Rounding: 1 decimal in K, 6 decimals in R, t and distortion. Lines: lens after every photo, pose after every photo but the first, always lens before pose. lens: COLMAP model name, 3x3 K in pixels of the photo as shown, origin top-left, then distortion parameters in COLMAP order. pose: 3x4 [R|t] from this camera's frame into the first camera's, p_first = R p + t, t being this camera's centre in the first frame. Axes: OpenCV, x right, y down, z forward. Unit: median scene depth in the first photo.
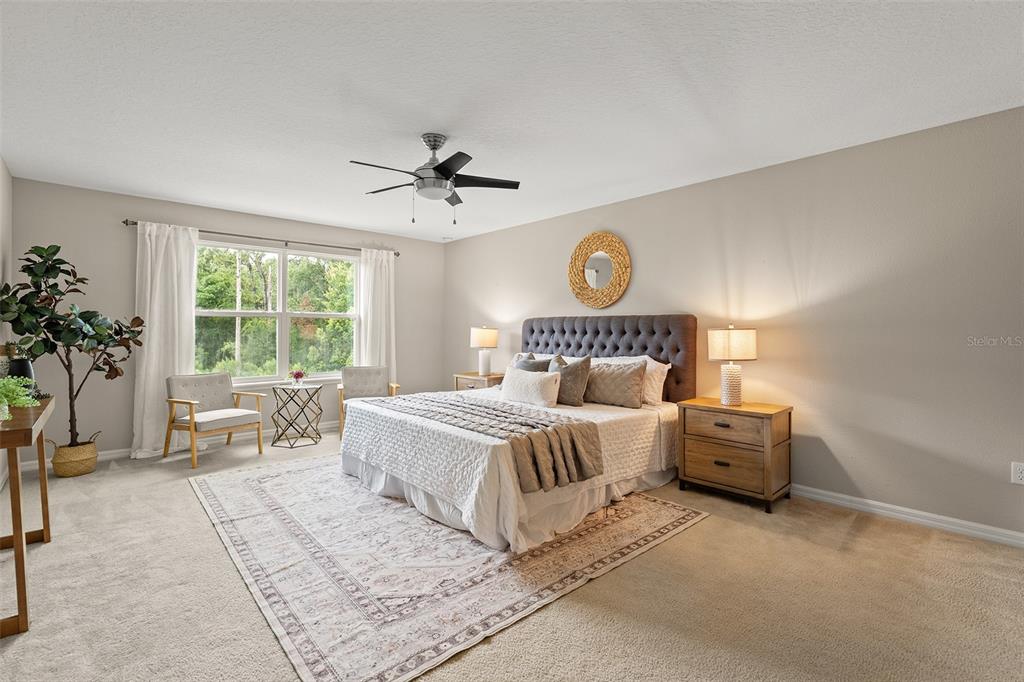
lens RADIAL K [[462.7, 0, 506.2], [0, 462.7, 339.9], [0, 0, 1]] dist [-0.010786, 0.004001]
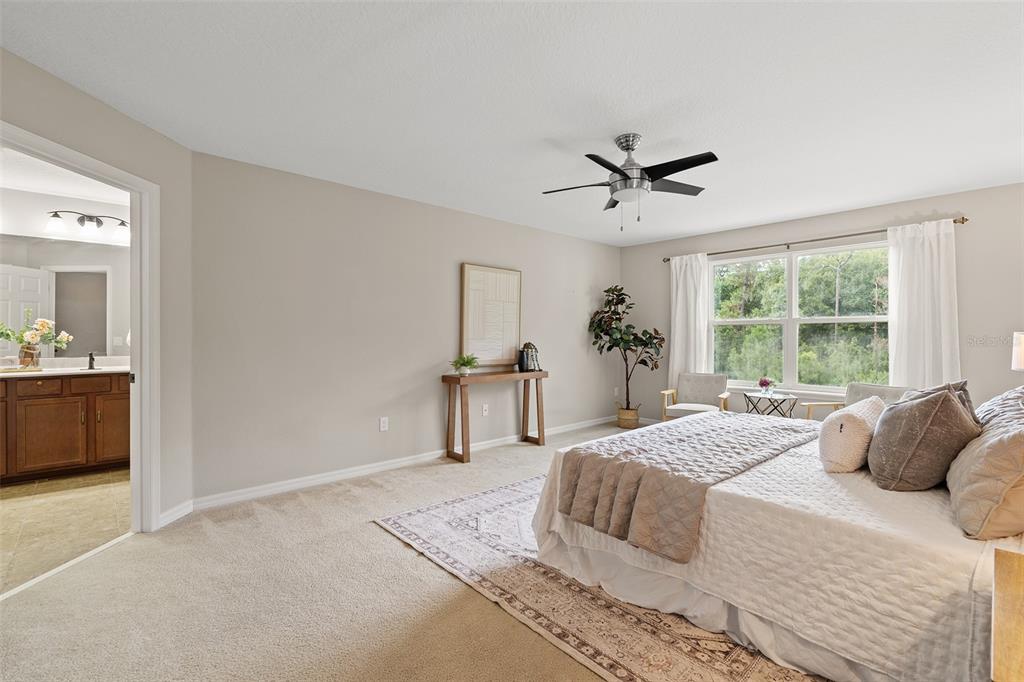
lens RADIAL K [[462.7, 0, 517.4], [0, 462.7, 344.9], [0, 0, 1]] dist [-0.010786, 0.004001]
pose [[0.020208, 0.017055, -0.999650, 0.738267], [-0.024327, 0.999567, 0.016562, -0.011637], [0.999500, 0.023984, 0.020614, 0.674777]]
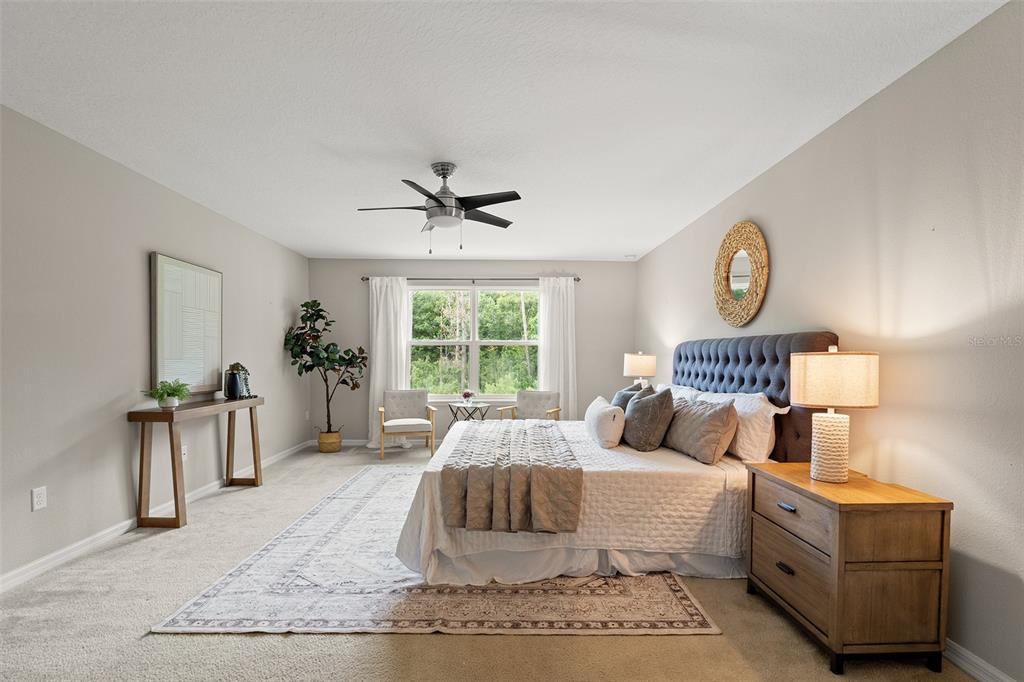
lens RADIAL K [[462.7, 0, 514.6], [0, 462.7, 387.4], [0, 0, 1]] dist [-0.010786, 0.004001]
pose [[0.760721, 0.044358, -0.647561, 0.575161], [-0.016173, 0.998648, 0.049408, -0.003547], [0.648877, -0.027113, 0.760410, 0.284323]]
